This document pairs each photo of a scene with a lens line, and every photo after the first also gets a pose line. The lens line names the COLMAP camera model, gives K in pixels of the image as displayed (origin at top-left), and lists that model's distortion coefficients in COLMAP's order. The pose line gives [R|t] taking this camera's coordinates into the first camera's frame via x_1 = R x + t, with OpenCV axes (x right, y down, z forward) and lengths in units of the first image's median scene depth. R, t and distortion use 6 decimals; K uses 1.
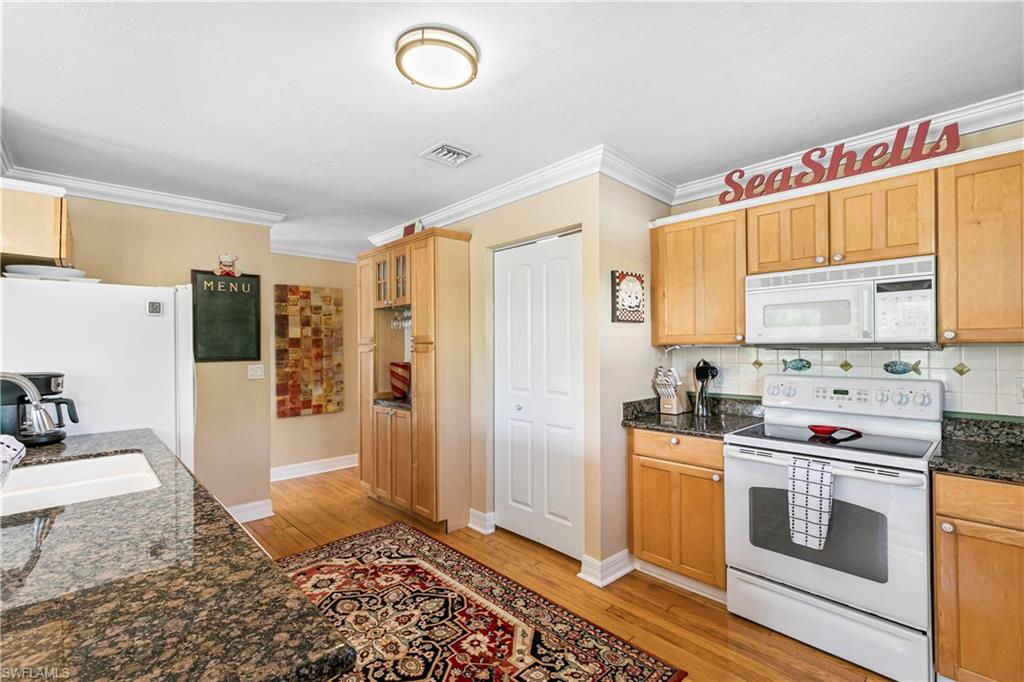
lens RADIAL K [[464.7, 0, 513.9], [0, 464.7, 342.1], [0, 0, 1]] dist [0.005336, 0.001189]
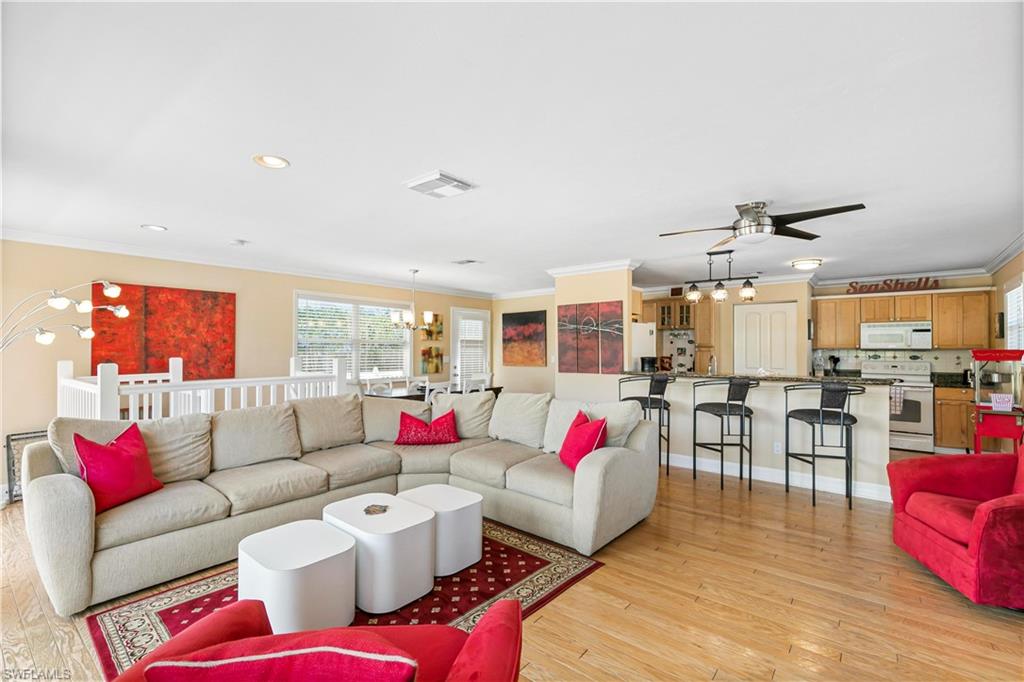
lens RADIAL K [[464.7, 0, 518.0], [0, 464.7, 340.7], [0, 0, 1]] dist [0.005336, 0.001189]
pose [[0.991040, 0.010664, 0.133136, -1.935330], [-0.009917, 0.999931, -0.006270, -0.006506], [-0.133194, 0.004894, 0.991078, -1.482963]]
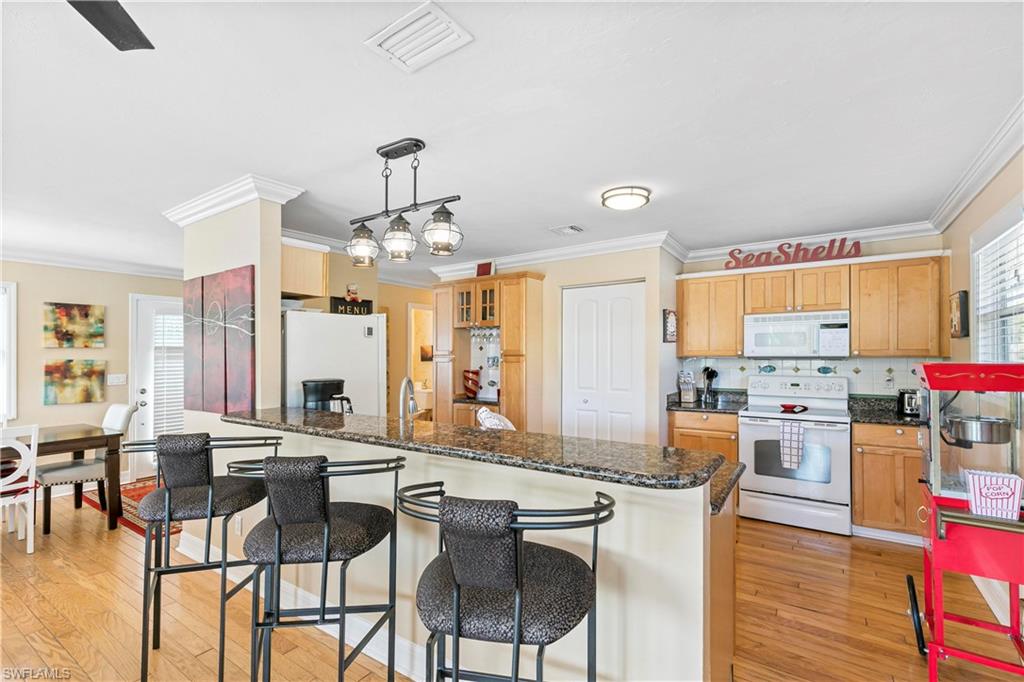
lens RADIAL K [[464.7, 0, 517.6], [0, 464.7, 352.4], [0, 0, 1]] dist [0.005336, 0.001189]
pose [[0.976313, -0.000094, 0.216364, -0.689211], [-0.001431, 0.999975, 0.006895, -0.023242], [-0.216359, -0.007041, 0.976288, -0.464541]]
